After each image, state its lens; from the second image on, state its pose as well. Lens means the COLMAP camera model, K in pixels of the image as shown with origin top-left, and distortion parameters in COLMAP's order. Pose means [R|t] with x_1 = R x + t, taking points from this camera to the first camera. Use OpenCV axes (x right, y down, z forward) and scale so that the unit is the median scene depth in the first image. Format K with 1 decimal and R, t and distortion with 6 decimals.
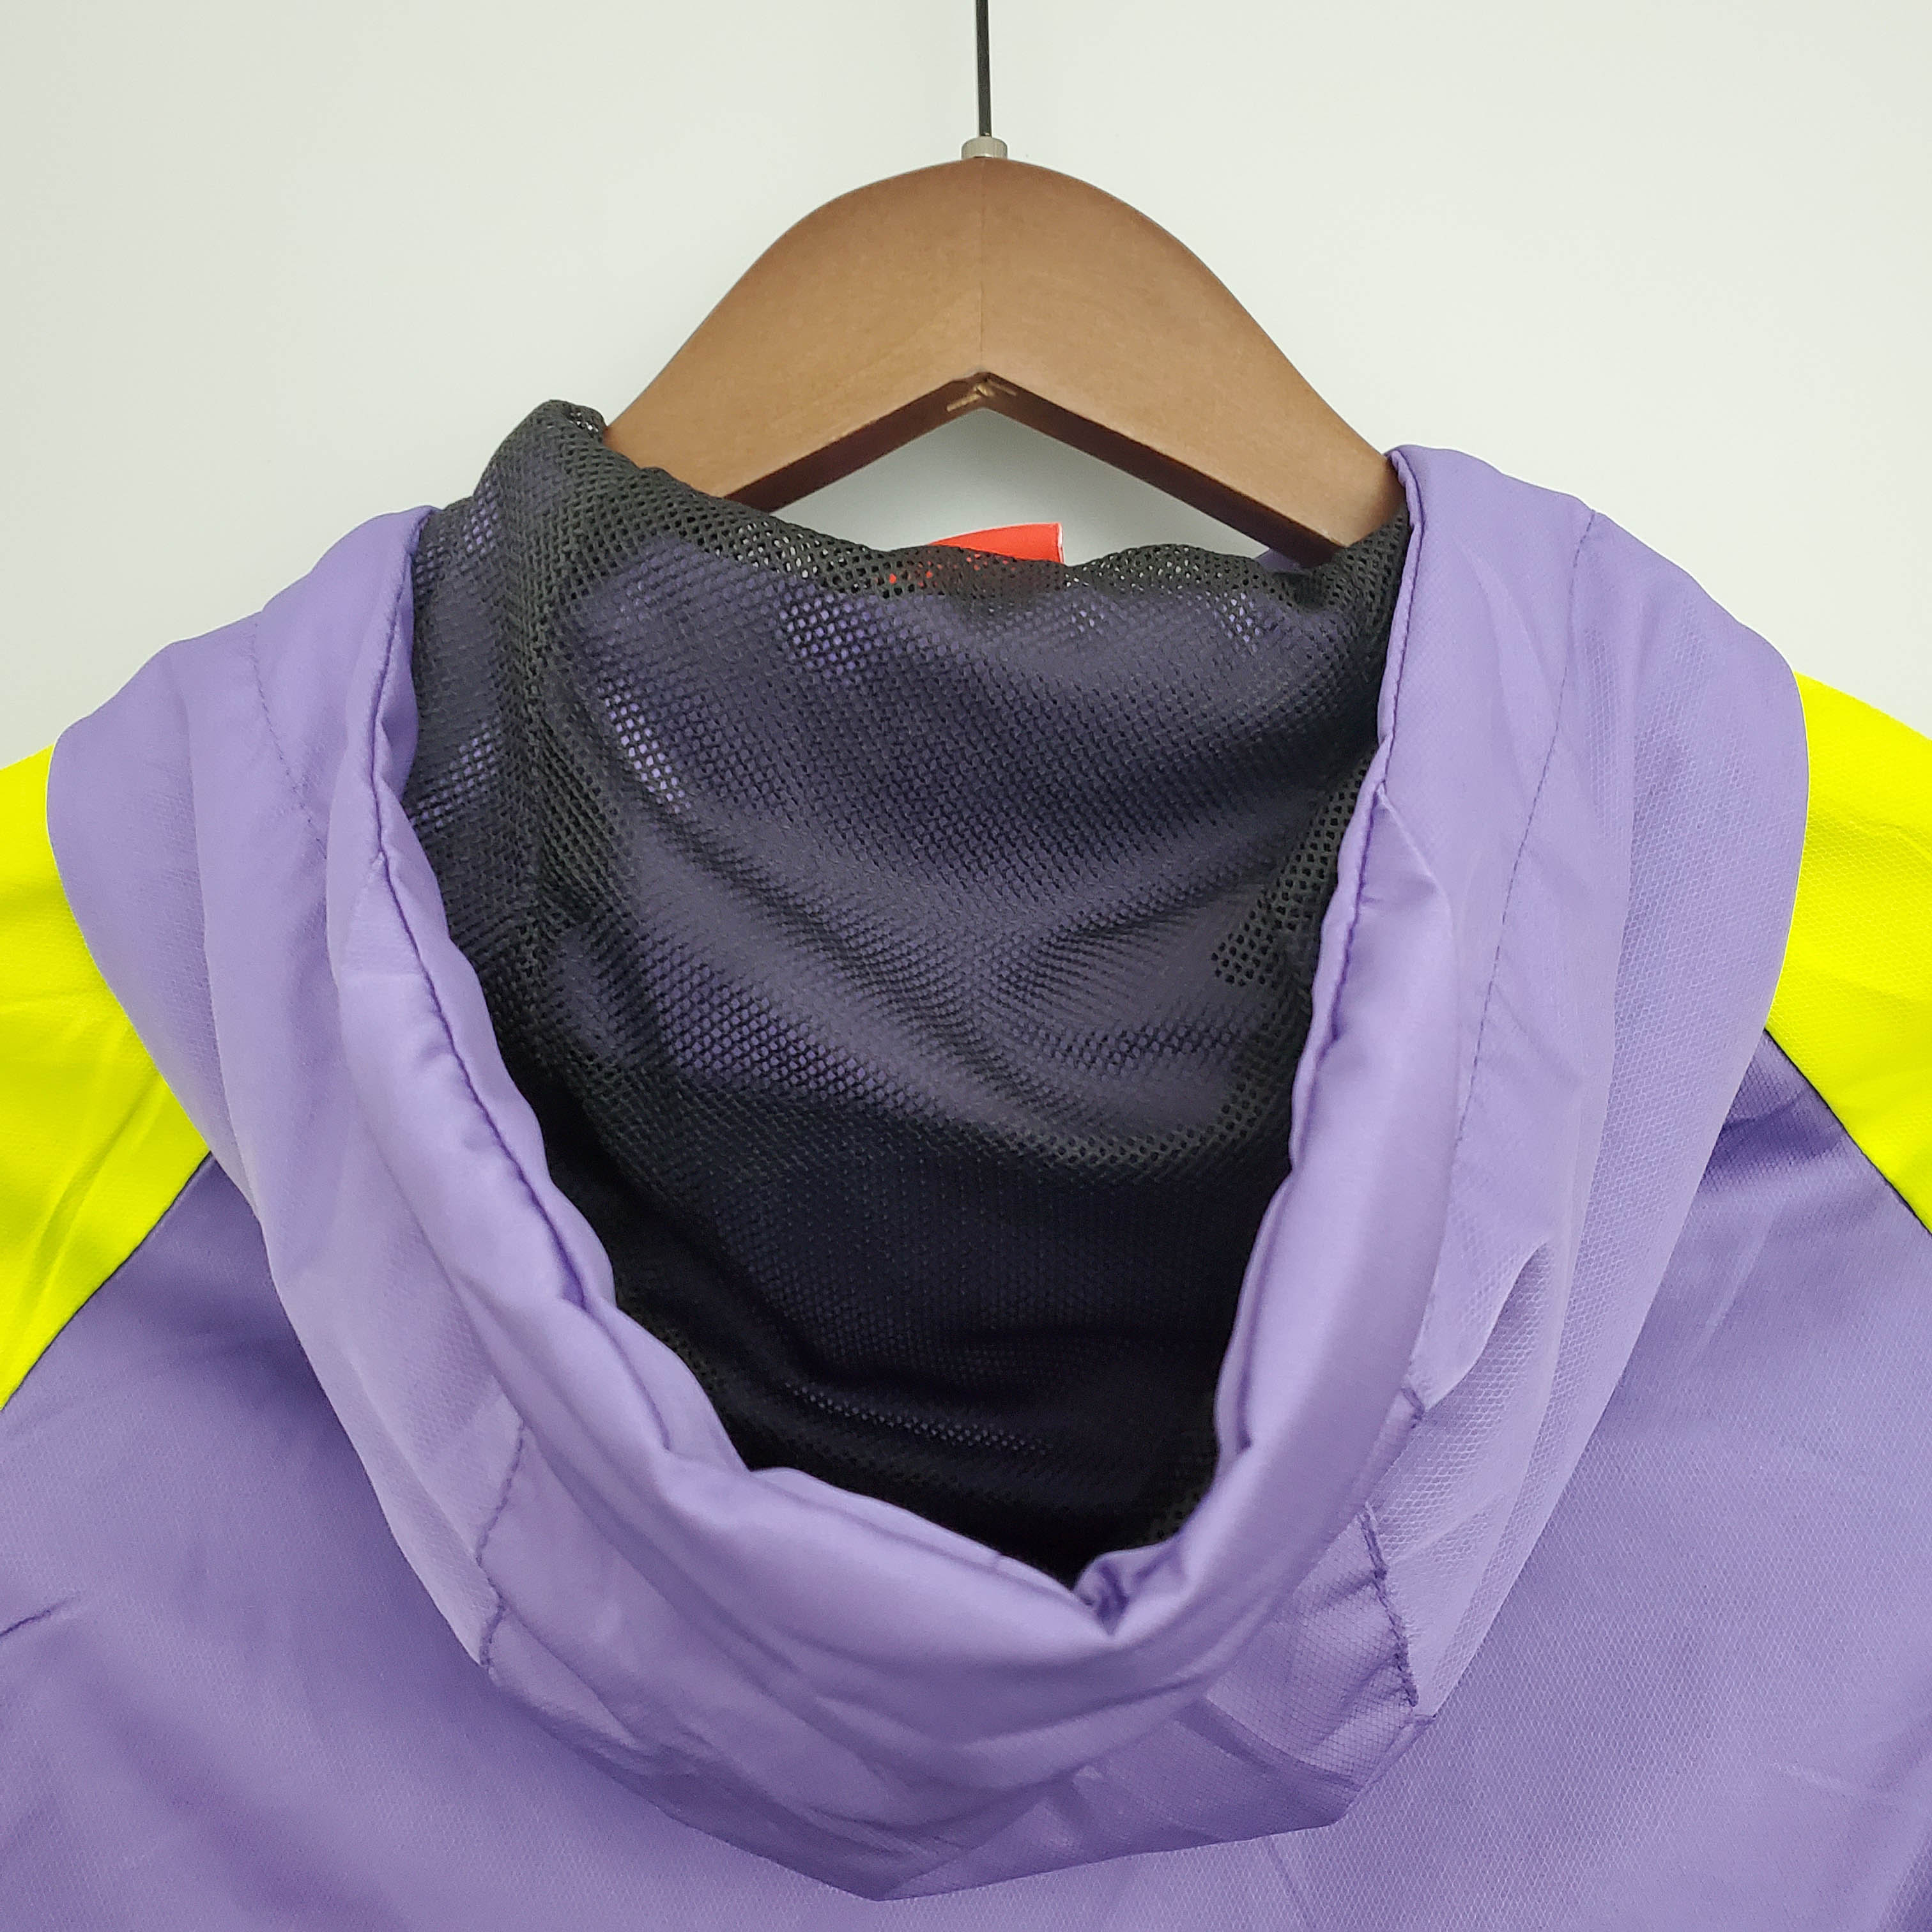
lens RADIAL K [[2100.7, 0, 958.2], [0, 2100.7, 967.5], [0, 0, 1]] dist [0.077339, 0.000000]
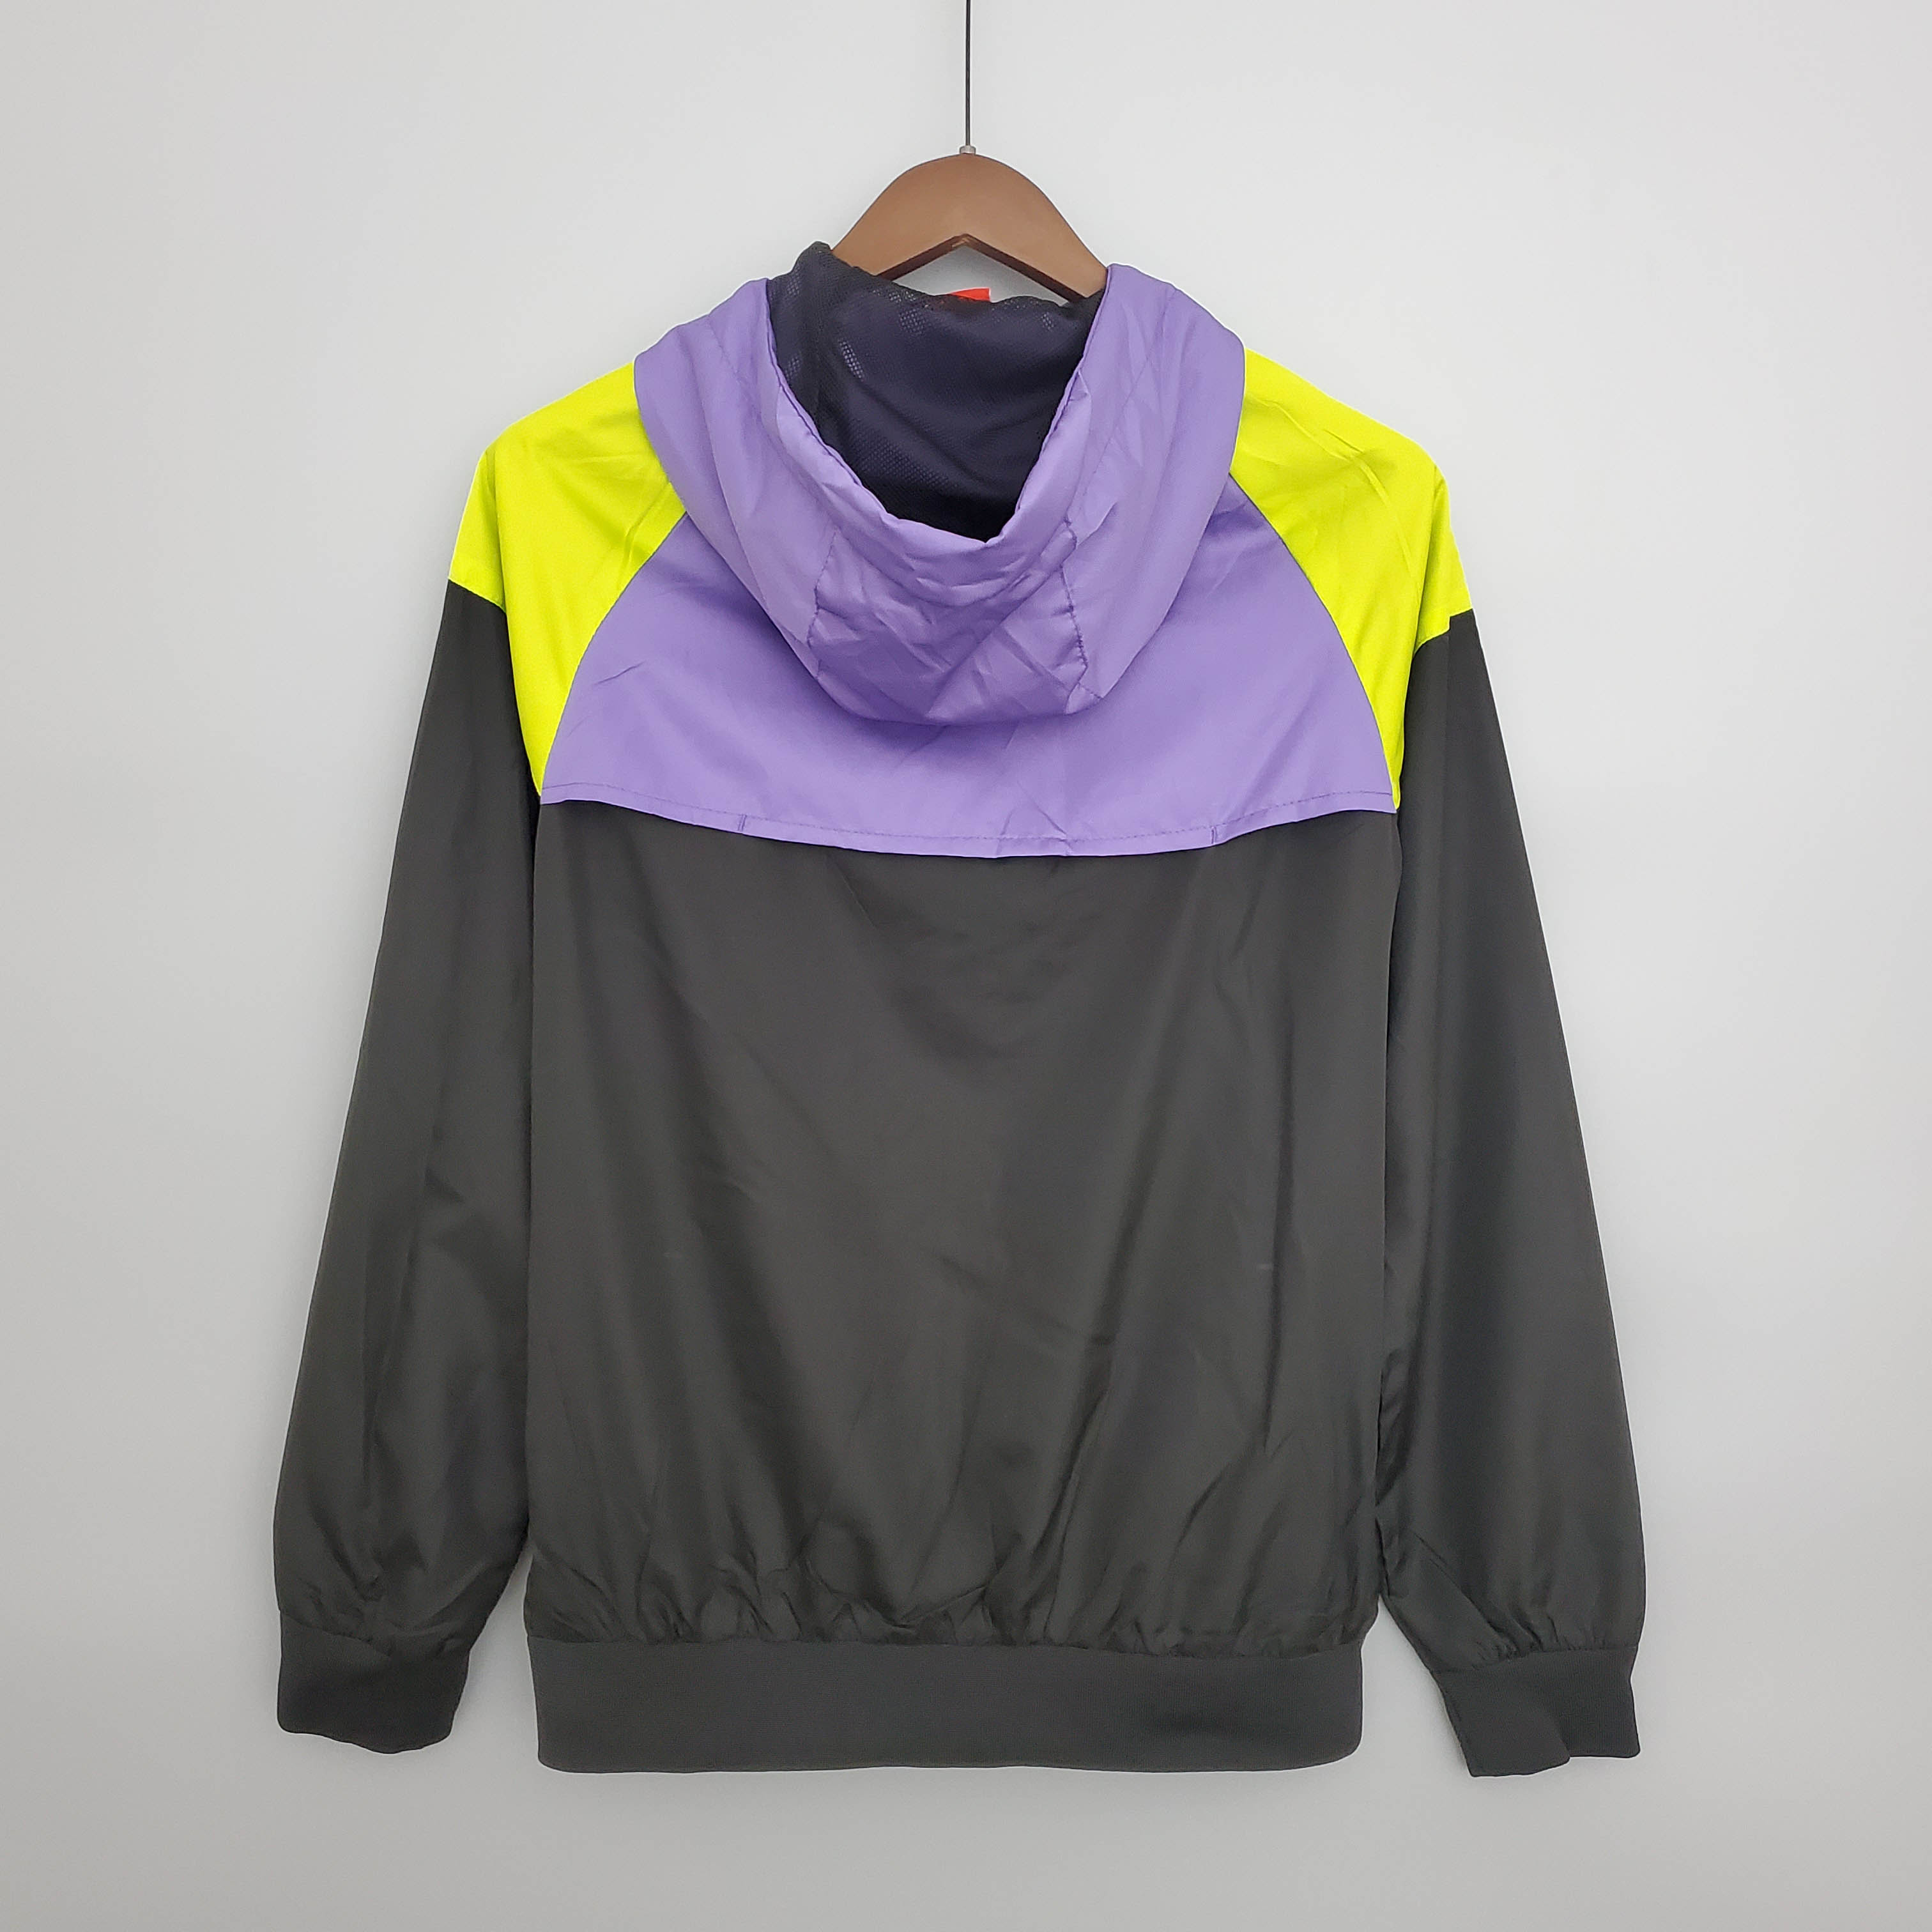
lens RADIAL K [[2100.7, 0, 973.6], [0, 2100.7, 964.2], [0, 0, 1]] dist [0.077339, 0.000000]
pose [[0.999738, 0.020720, 0.009732, 0.015940], [-0.021488, 0.995985, 0.086898, 0.464941], [-0.007892, -0.087084, 0.996170, -1.990810]]
